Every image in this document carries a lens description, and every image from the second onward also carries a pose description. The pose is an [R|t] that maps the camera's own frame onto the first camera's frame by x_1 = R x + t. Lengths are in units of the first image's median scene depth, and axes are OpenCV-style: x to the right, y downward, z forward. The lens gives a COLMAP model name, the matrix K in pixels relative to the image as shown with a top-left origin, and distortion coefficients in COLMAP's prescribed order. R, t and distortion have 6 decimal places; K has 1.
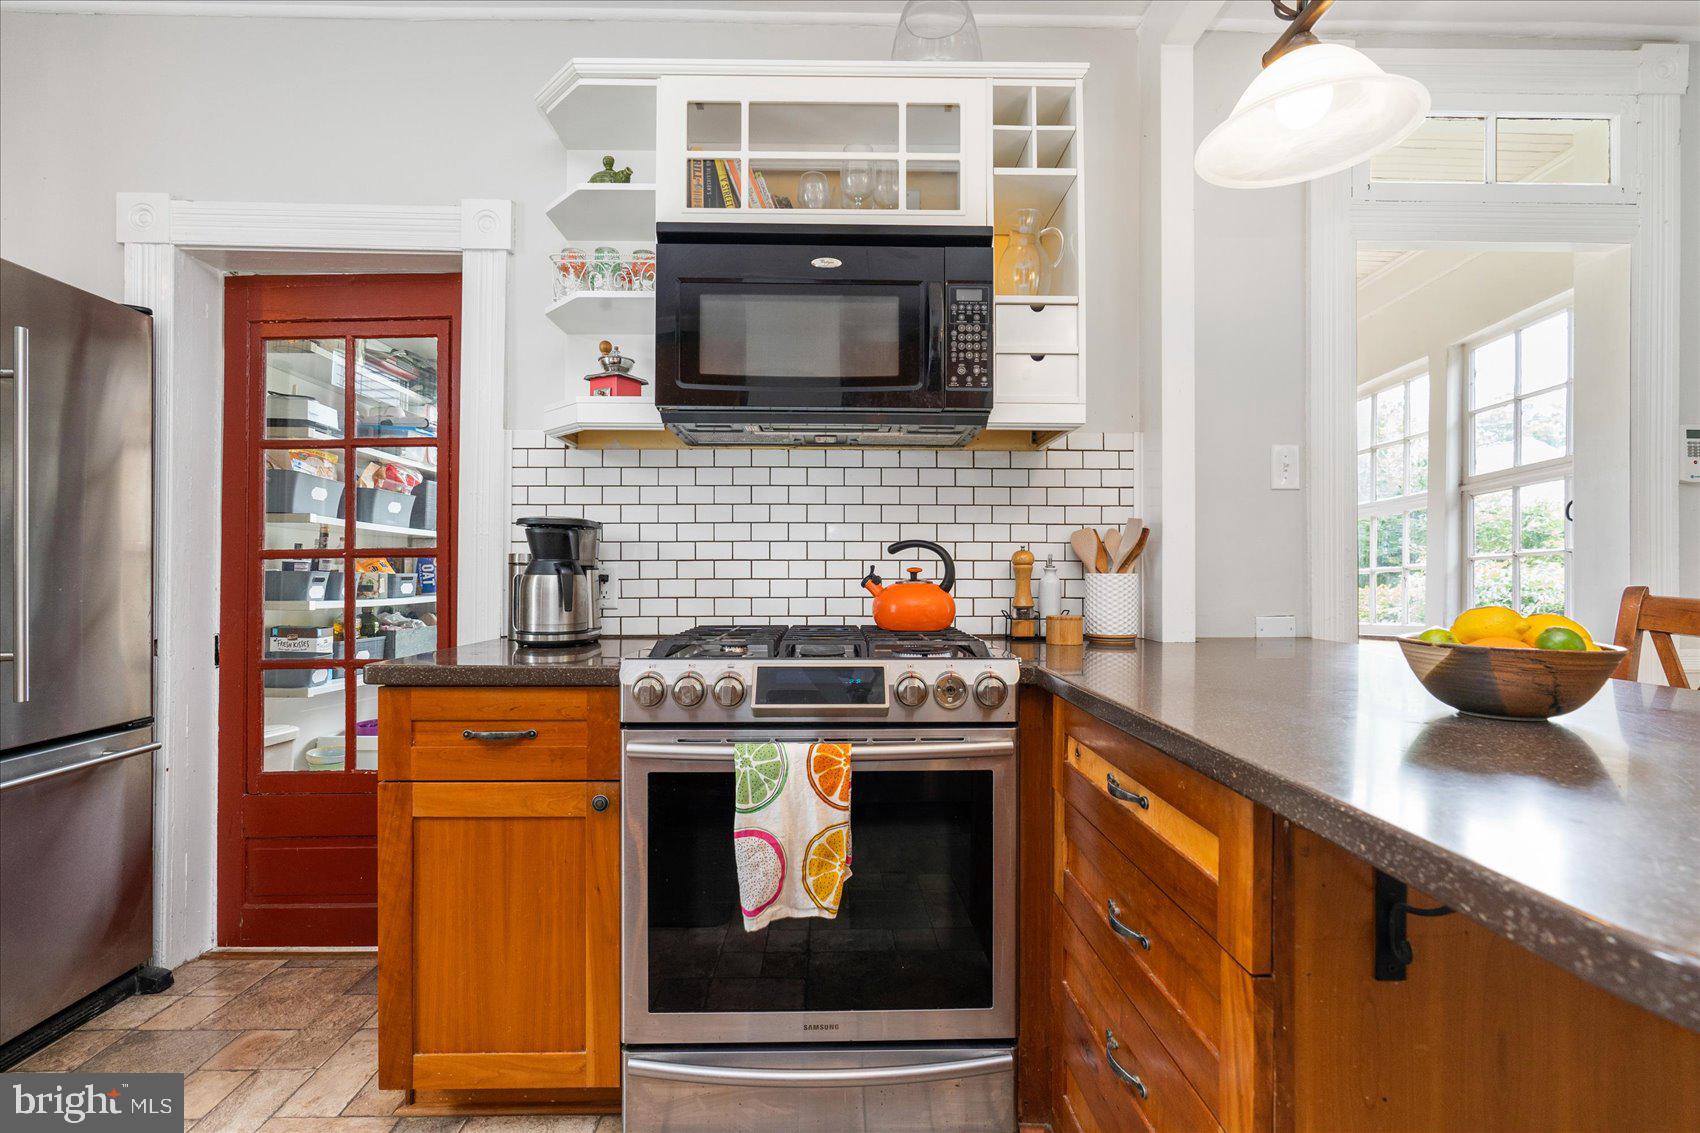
lens RADIAL K [[786.2, 0, 849.5], [0, 786.2, 577.4], [0, 0, 1]] dist [-0.004335, 0.000553]
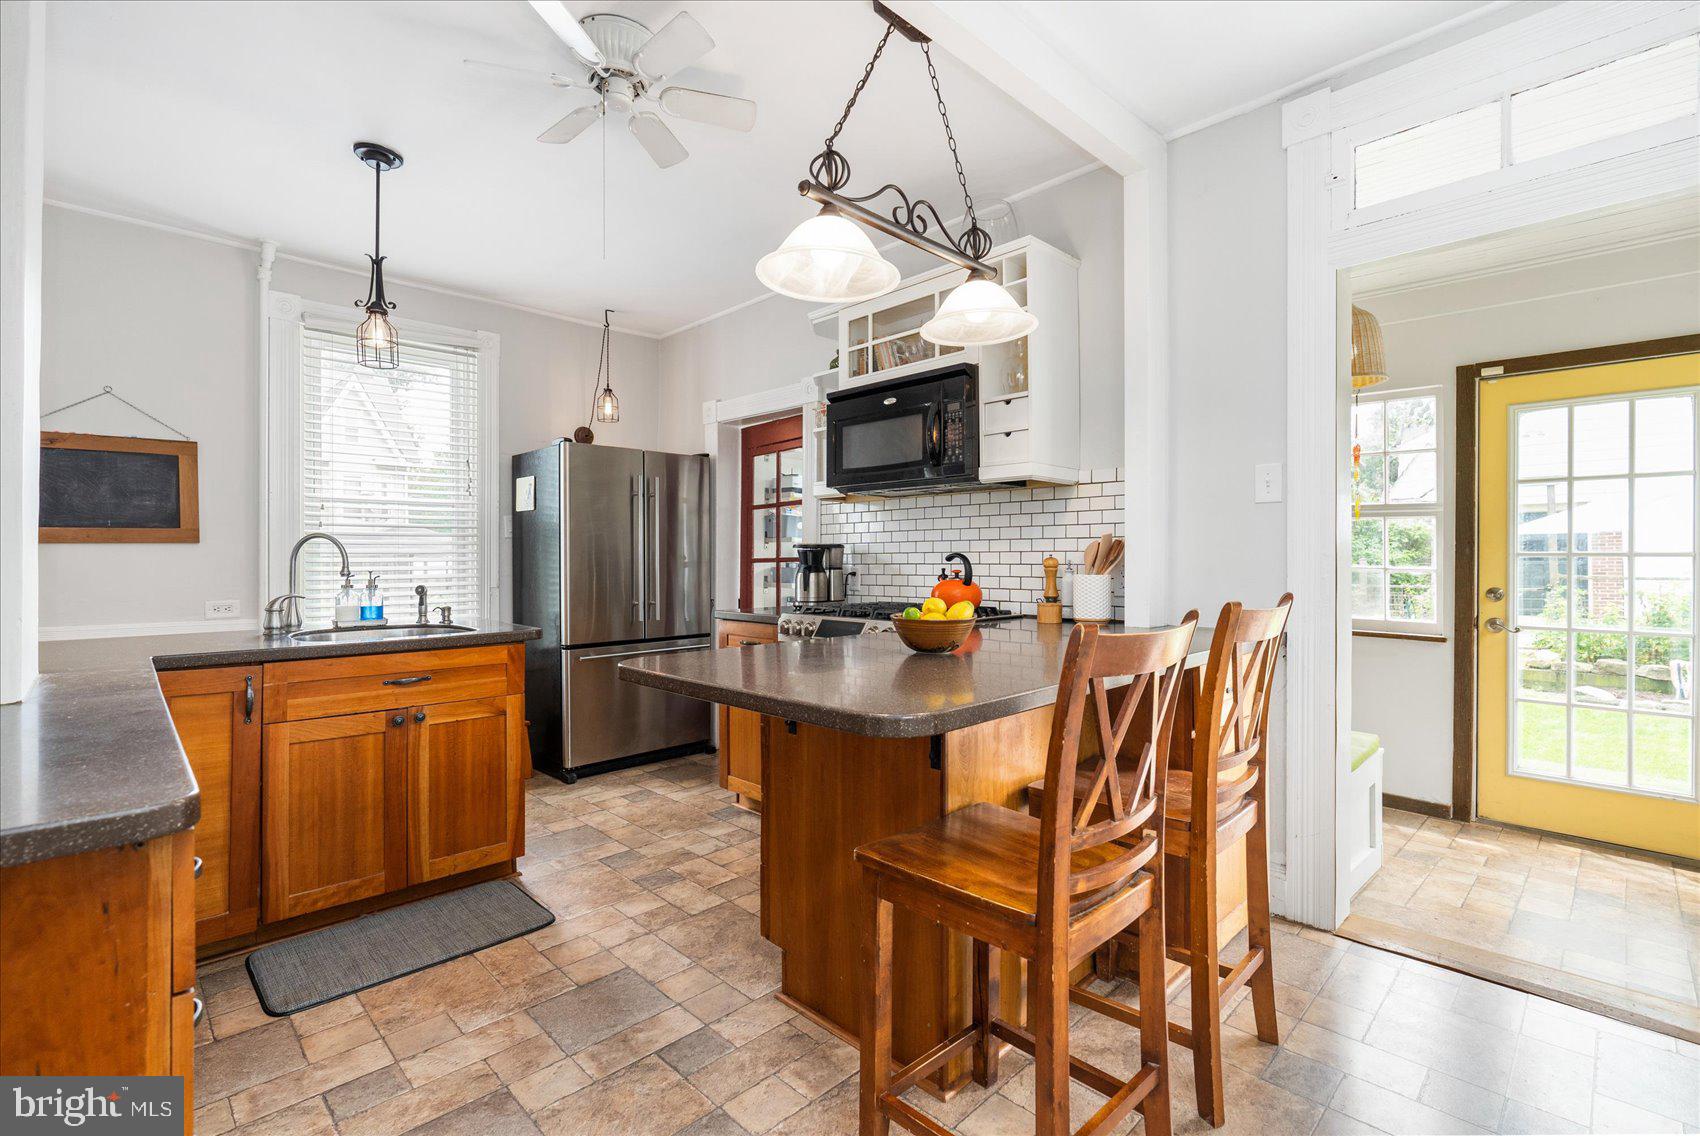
lens RADIAL K [[786.2, 0, 844.4], [0, 786.2, 559.8], [0, 0, 1]] dist [-0.004335, 0.000553]
pose [[0.674245, -0.004194, -0.738496, 1.123739], [-0.002491, 0.999965, -0.007953, -0.018891], [0.738503, 0.007202, 0.674211, -0.269223]]
